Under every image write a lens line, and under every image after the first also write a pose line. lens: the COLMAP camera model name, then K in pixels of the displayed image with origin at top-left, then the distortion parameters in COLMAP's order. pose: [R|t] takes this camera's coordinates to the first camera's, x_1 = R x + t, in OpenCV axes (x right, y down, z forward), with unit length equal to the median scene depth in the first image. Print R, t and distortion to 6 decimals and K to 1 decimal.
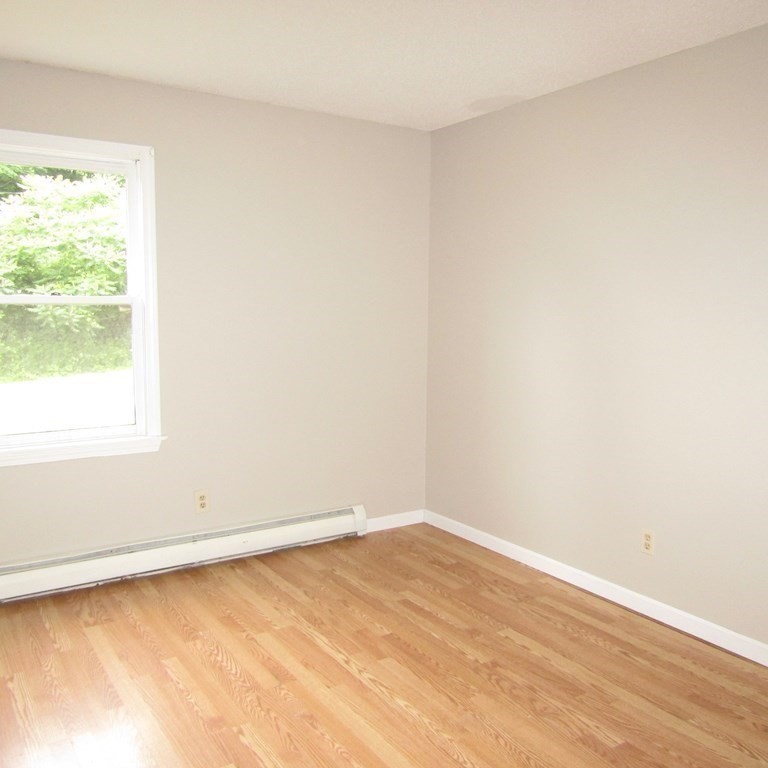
lens RADIAL K [[761.0, 0, 384.0], [0, 761.0, 384.0], [0, 0, 1]] dist [0.011235, 0.013356]
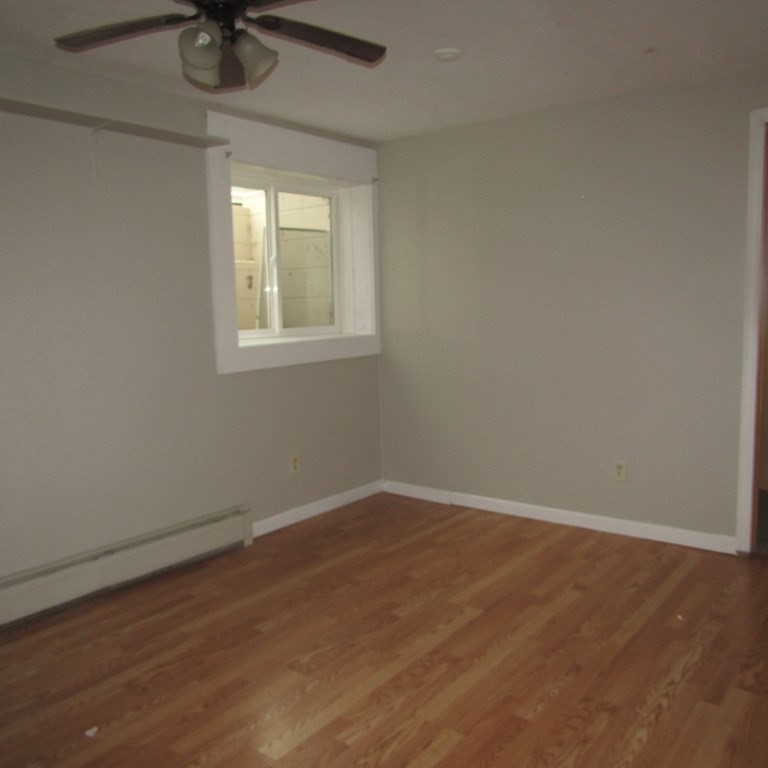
lens RADIAL K [[761.0, 0, 384.0], [0, 761.0, 384.0], [0, 0, 1]] dist [0.011235, 0.013356]
pose [[0.321122, 0.132005, -0.937793, 0.873287], [-0.108241, 0.988865, 0.102130, -0.045610], [0.940832, 0.068711, 0.331835, 0.507329]]
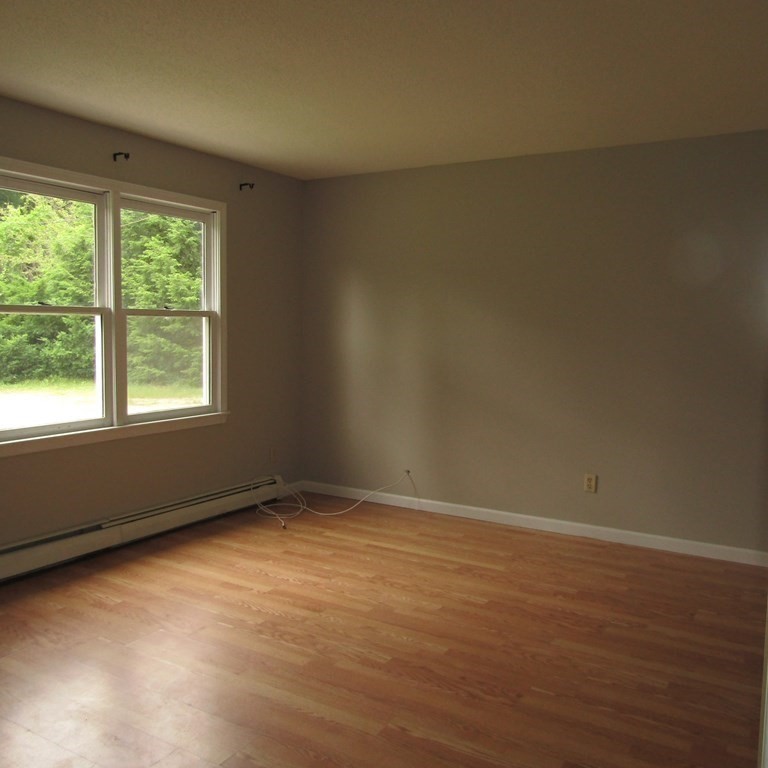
lens RADIAL K [[726.9, 0, 384.0], [0, 726.9, 384.0], [0, 0, 1]] dist [-0.000098, -0.018867]
pose [[0.891740, -0.021927, 0.452016, -0.221422], [0.029941, 0.999496, -0.010583, 0.014539], [-0.451556, 0.022971, 0.891947, -0.095603]]
